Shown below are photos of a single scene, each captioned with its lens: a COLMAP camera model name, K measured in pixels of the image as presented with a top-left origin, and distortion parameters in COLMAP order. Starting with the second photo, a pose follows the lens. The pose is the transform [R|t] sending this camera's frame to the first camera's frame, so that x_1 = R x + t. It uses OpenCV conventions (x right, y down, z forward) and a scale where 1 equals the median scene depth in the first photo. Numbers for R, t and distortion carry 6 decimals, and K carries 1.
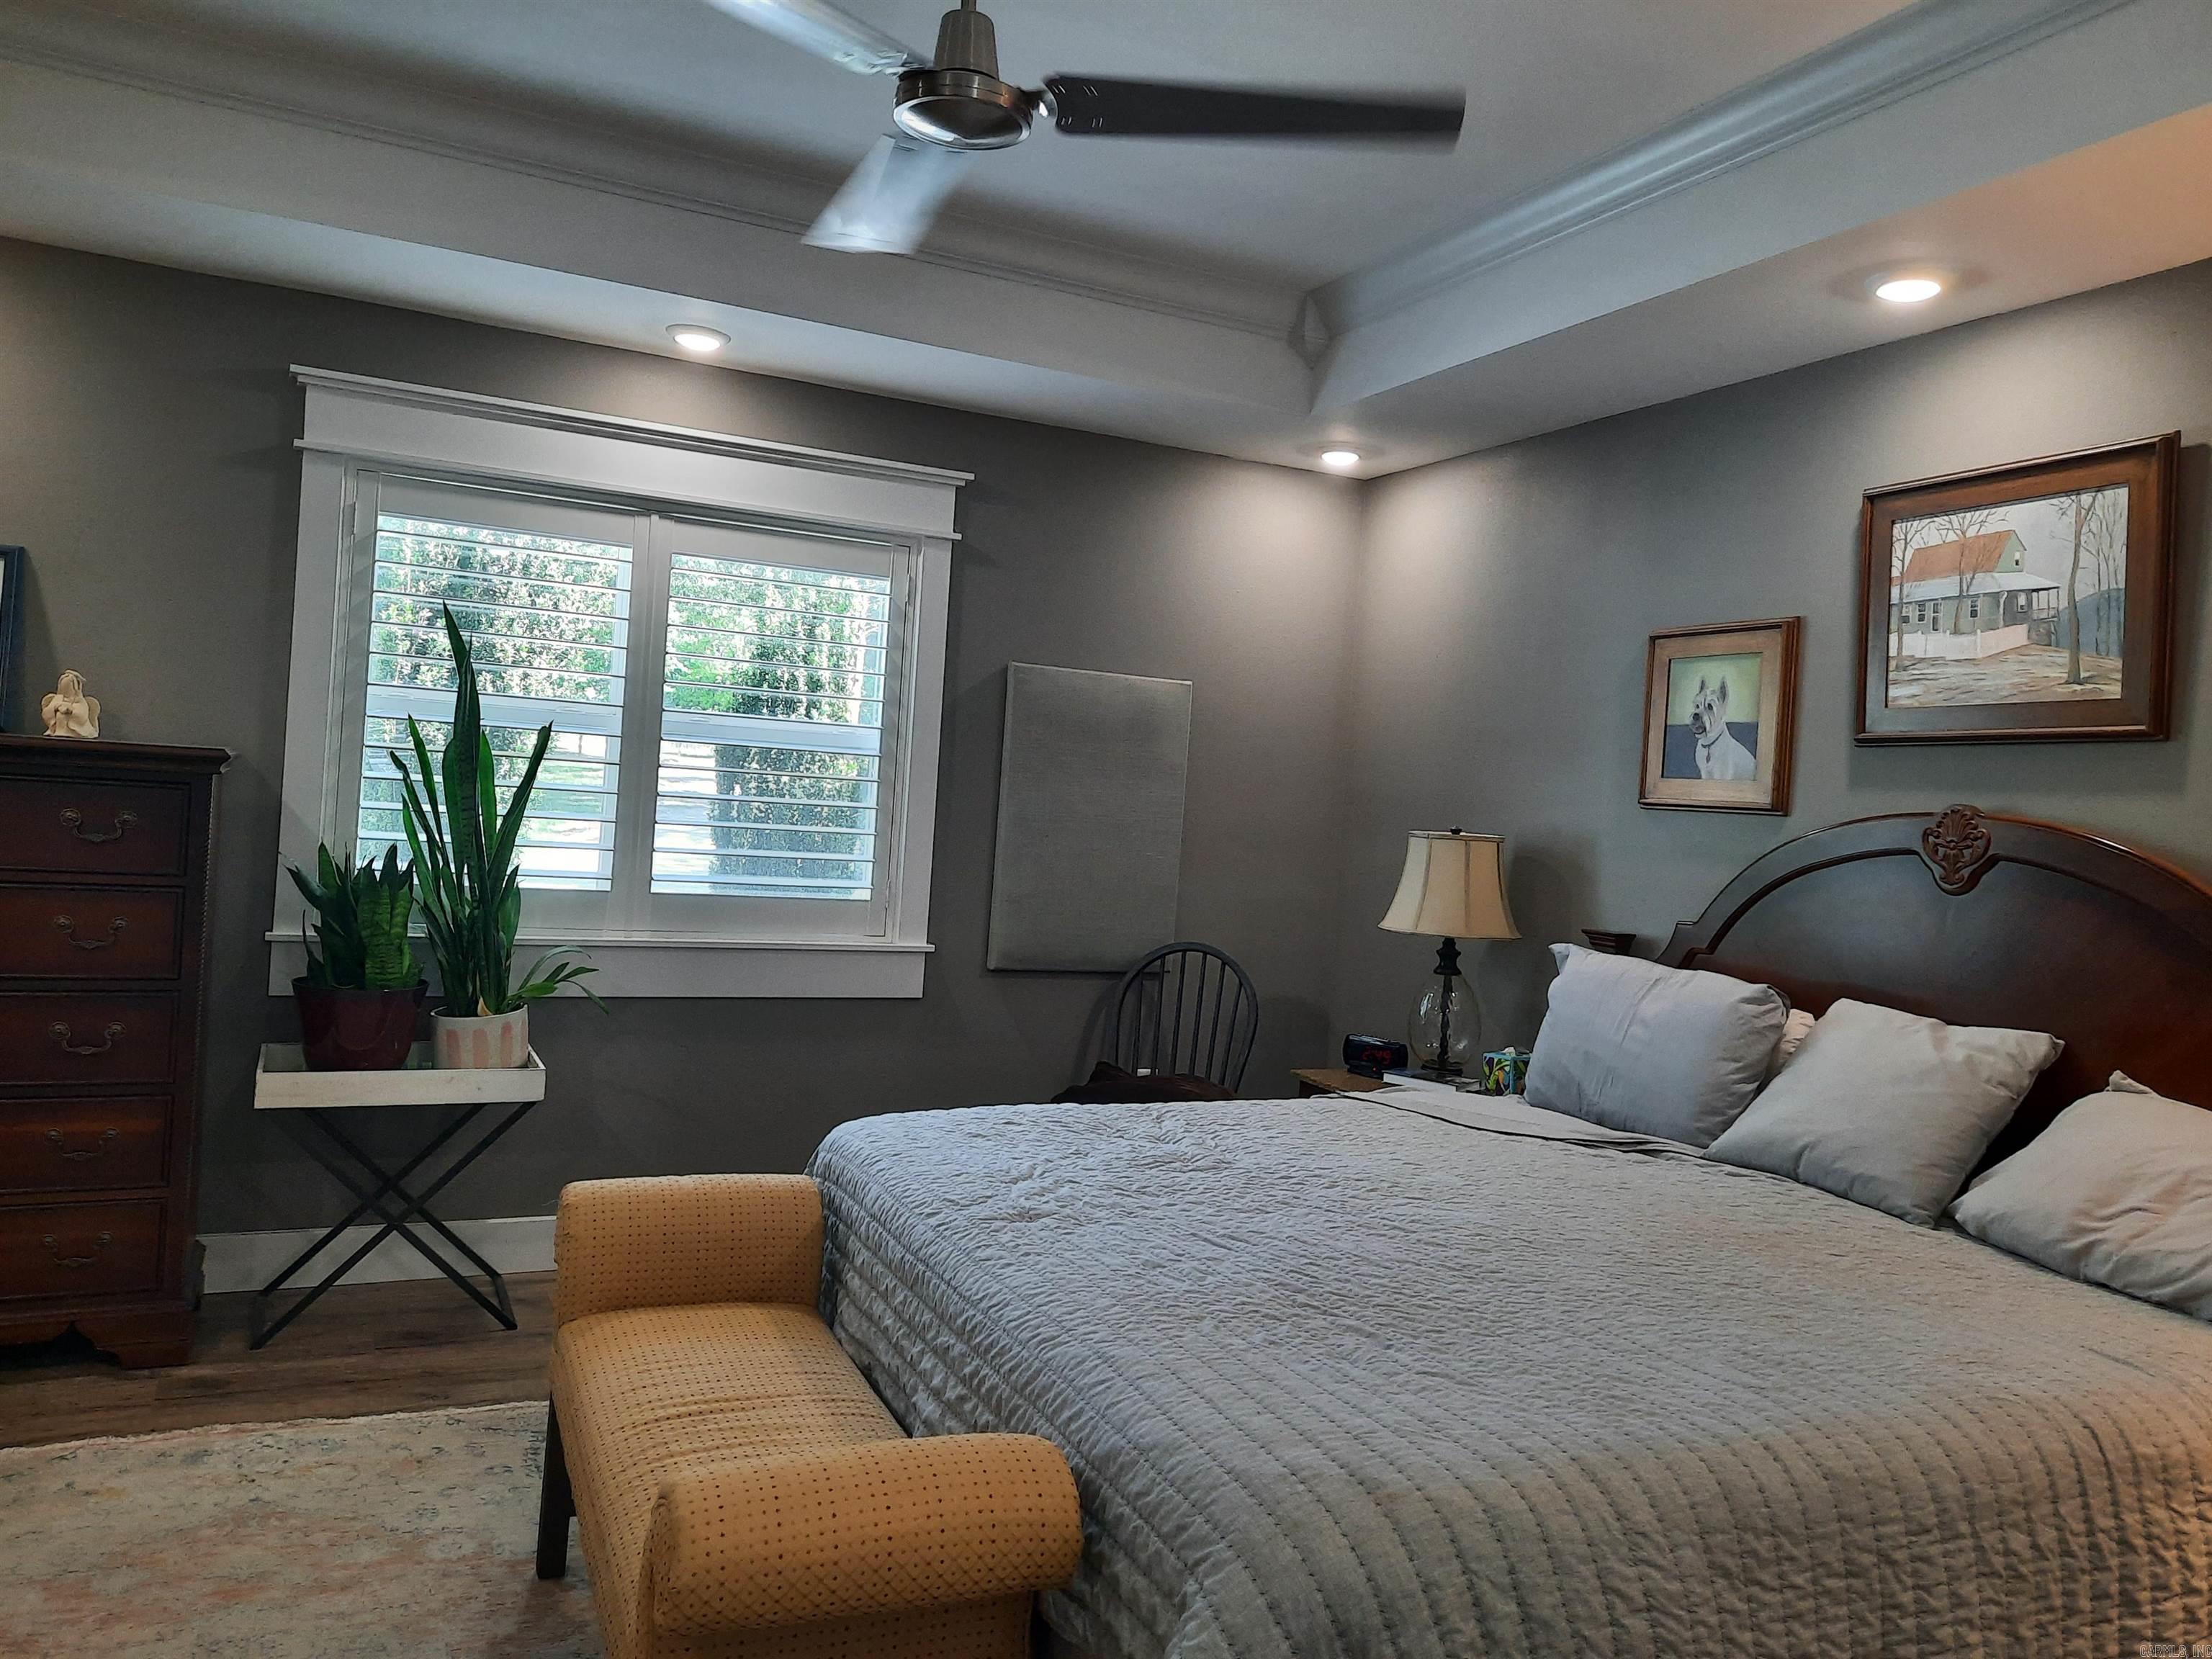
lens RADIAL K [[1619.8, 0, 1112.4], [0, 1619.8, 799.2], [0, 0, 1]] dist [0.075319, -0.086574]
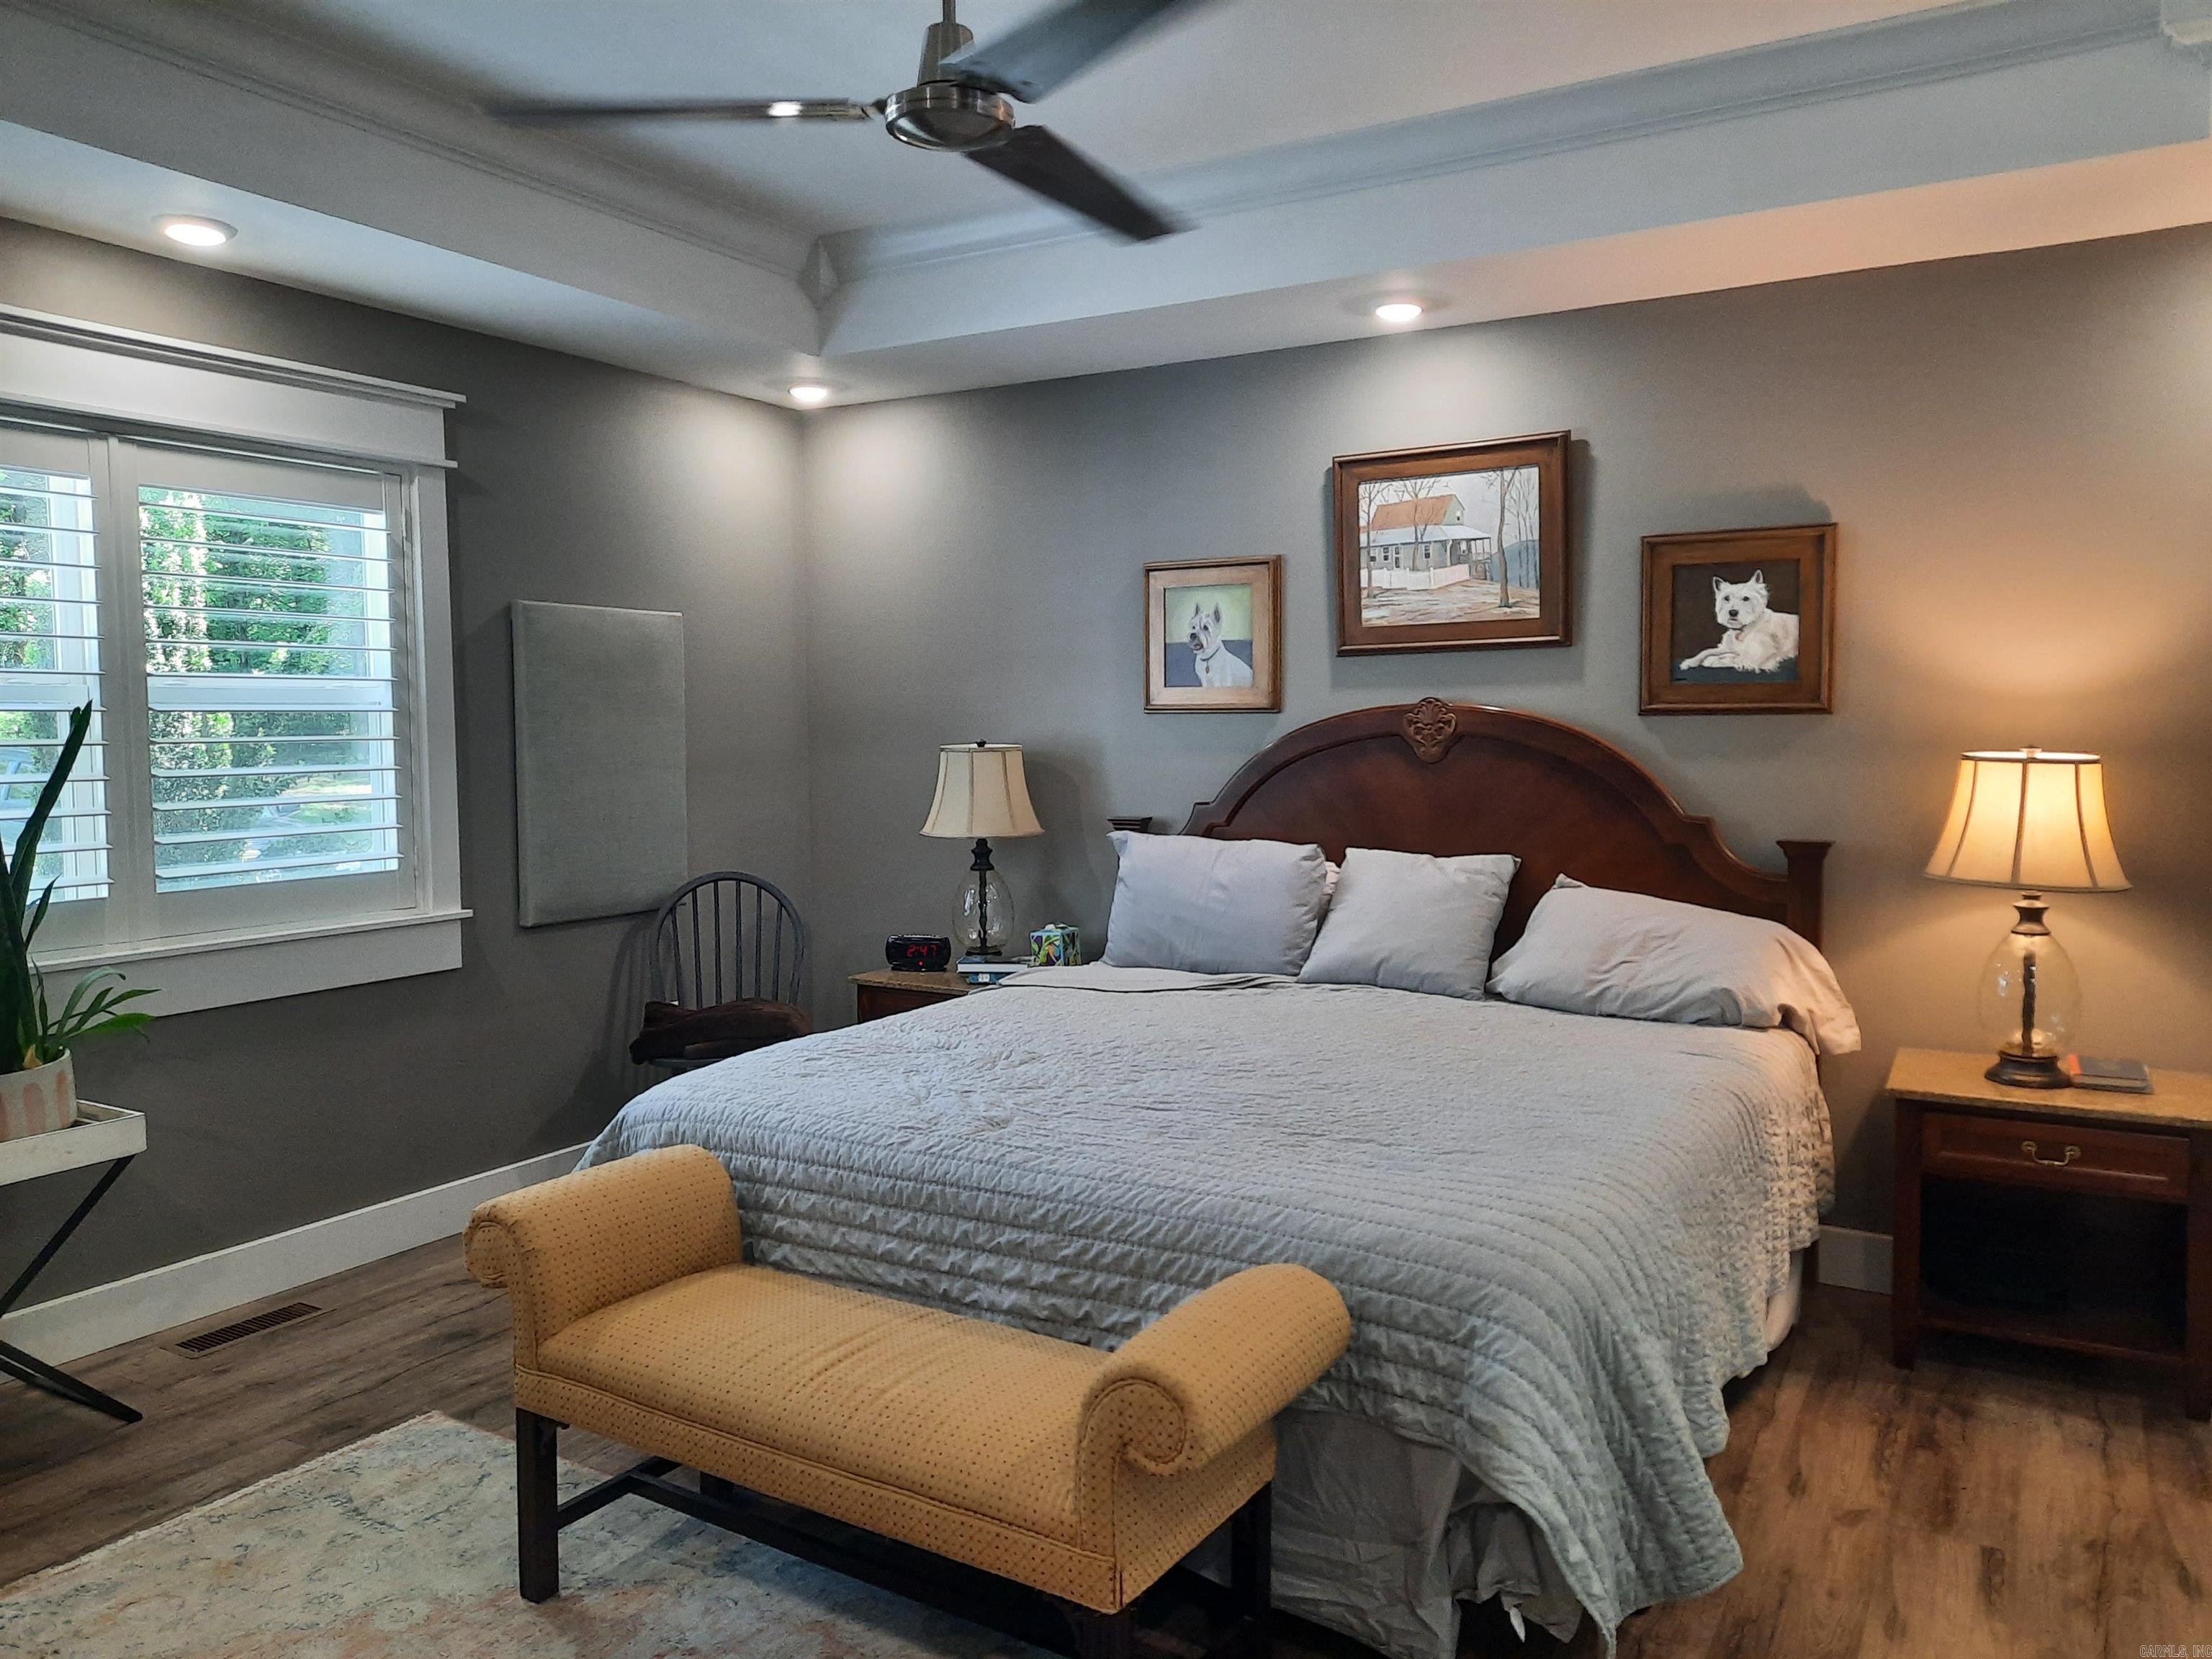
lens RADIAL K [[1616.4, 0, 1123.8], [0, 1616.4, 812.5], [0, 0, 1]] dist [0.058627, -0.031606]
pose [[0.823523, -0.105588, 0.557369, -0.400431], [0.061221, 0.993329, 0.097720, -0.042966], [-0.563969, -0.046352, 0.824494, 0.023929]]
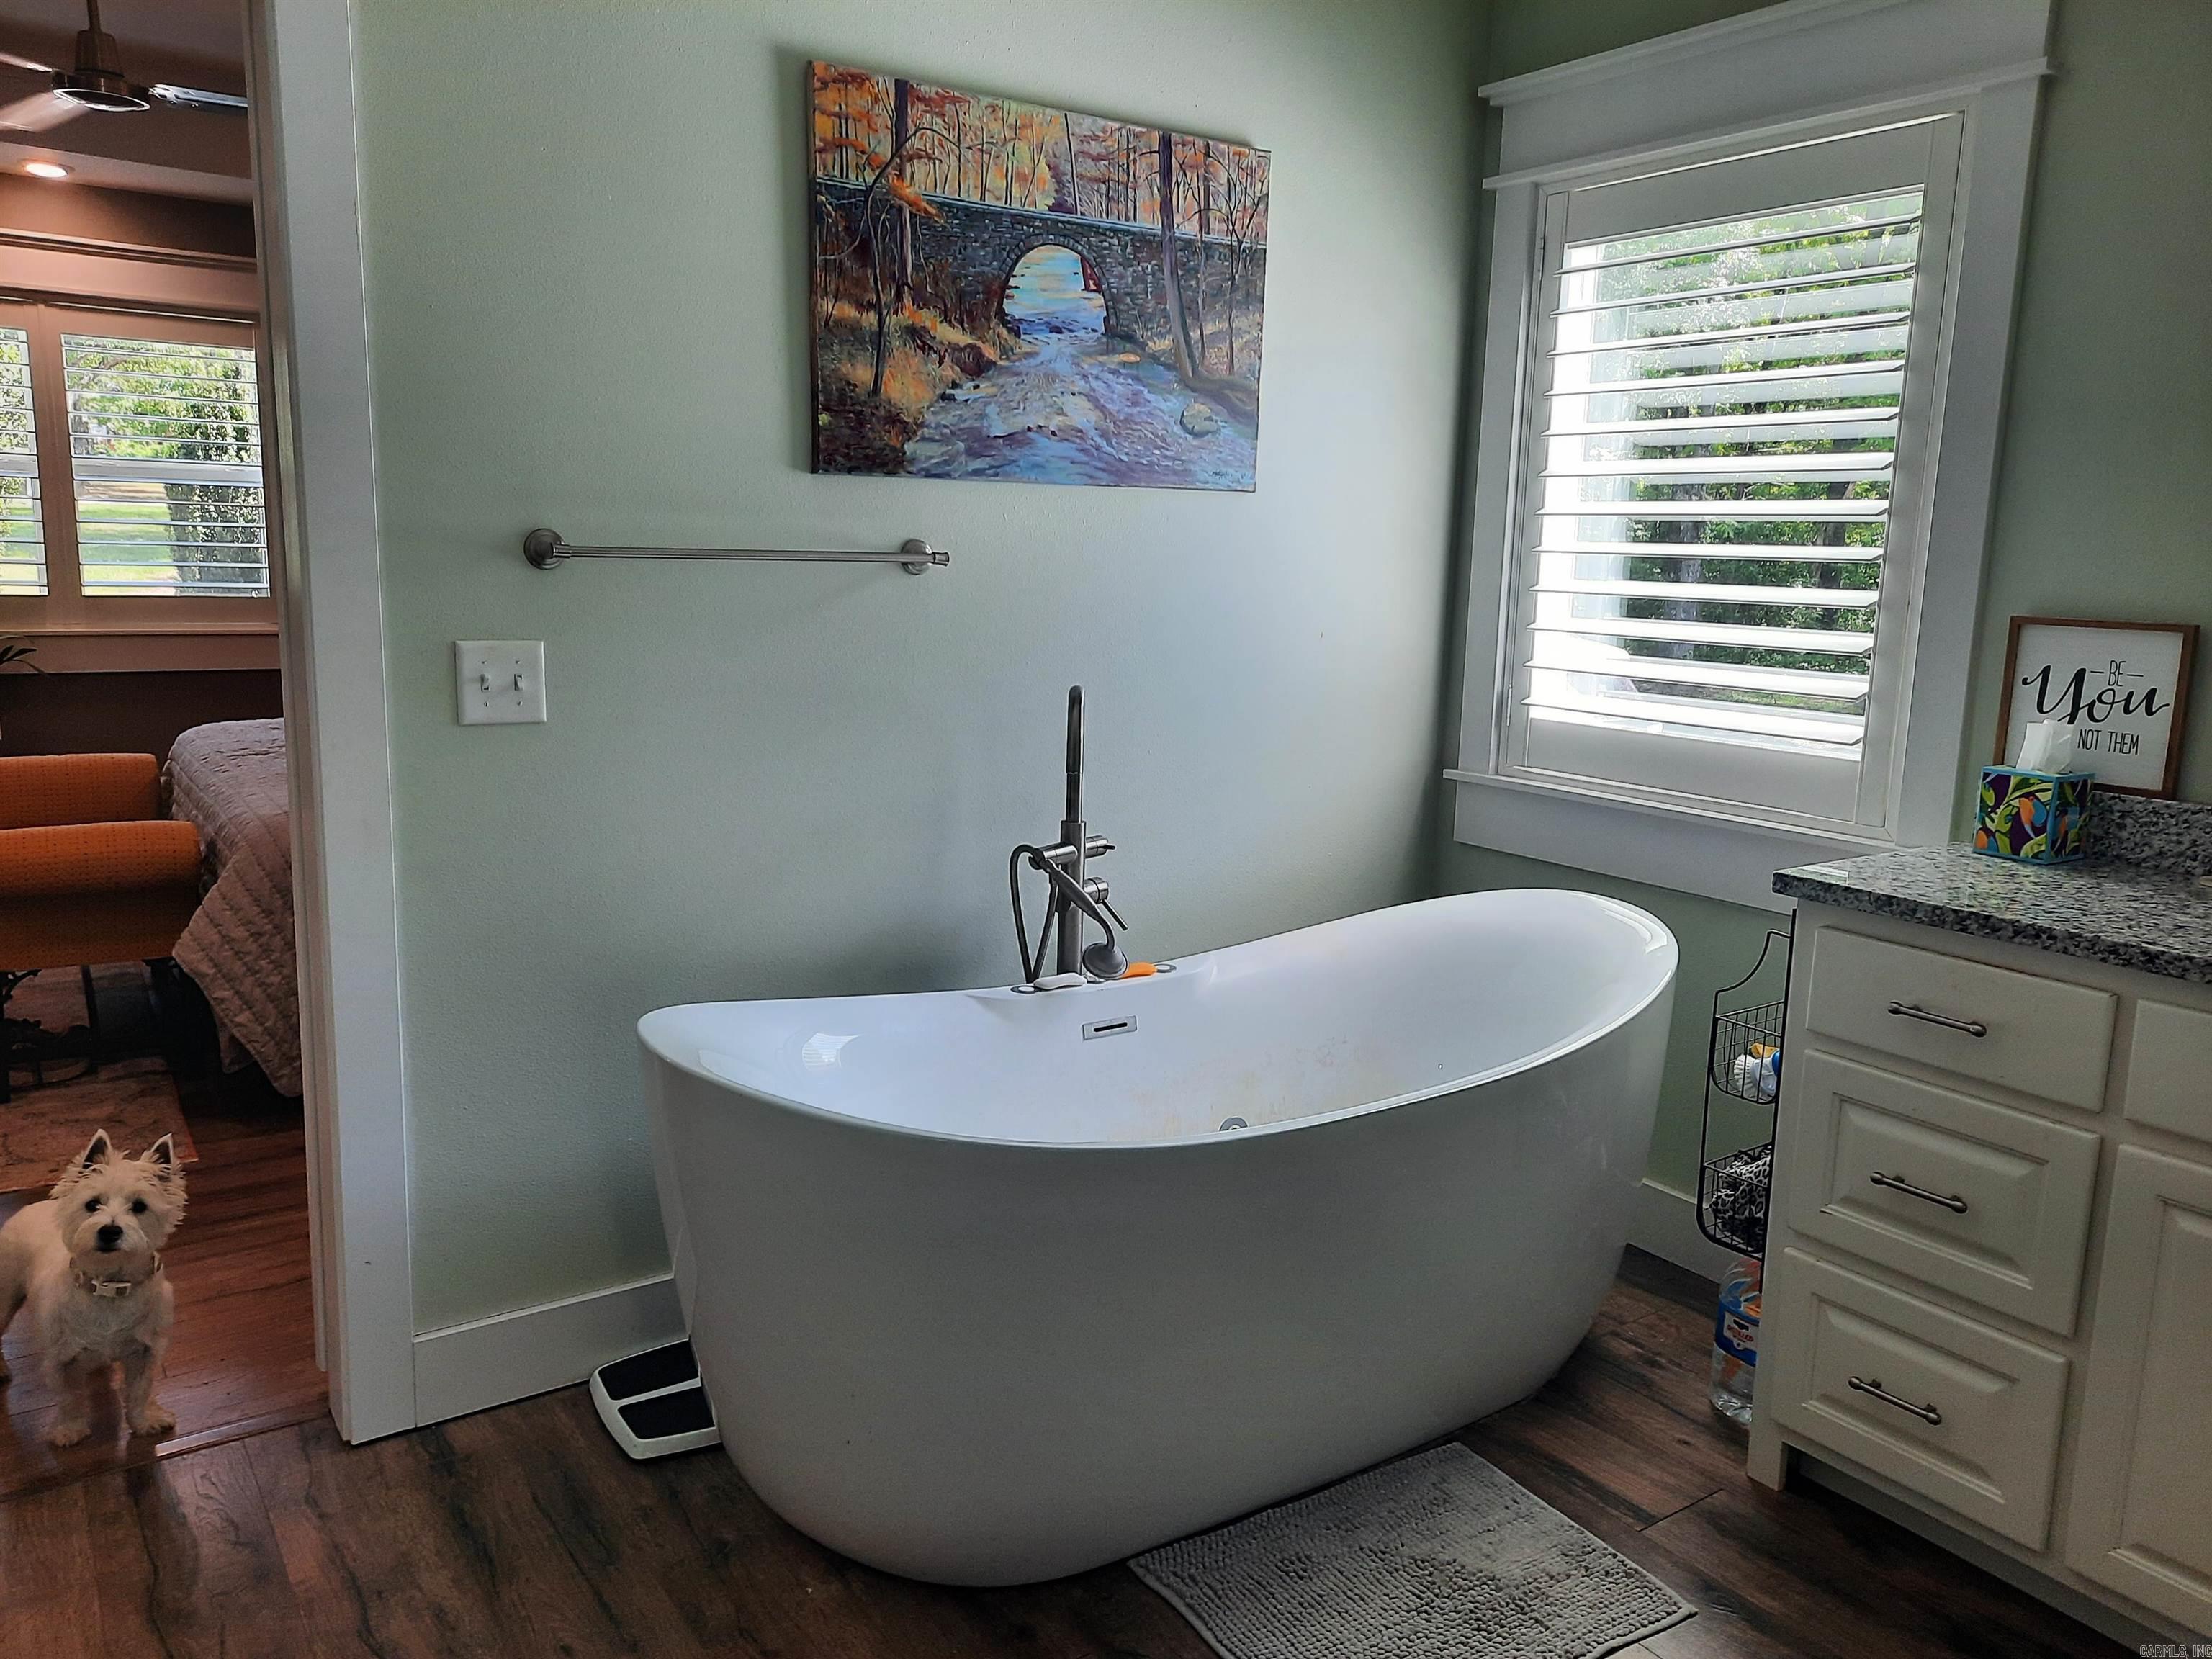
lens RADIAL K [[1642.9, 0, 1106.0], [0, 1642.9, 829.5], [0, 0, 1]] dist [0.069532, -0.049240]
pose [[0.986375, -0.064302, 0.151426, 0.387408], [0.036029, 0.982539, 0.182537, 0.029329], [-0.160519, -0.174594, 0.971468, -0.609024]]
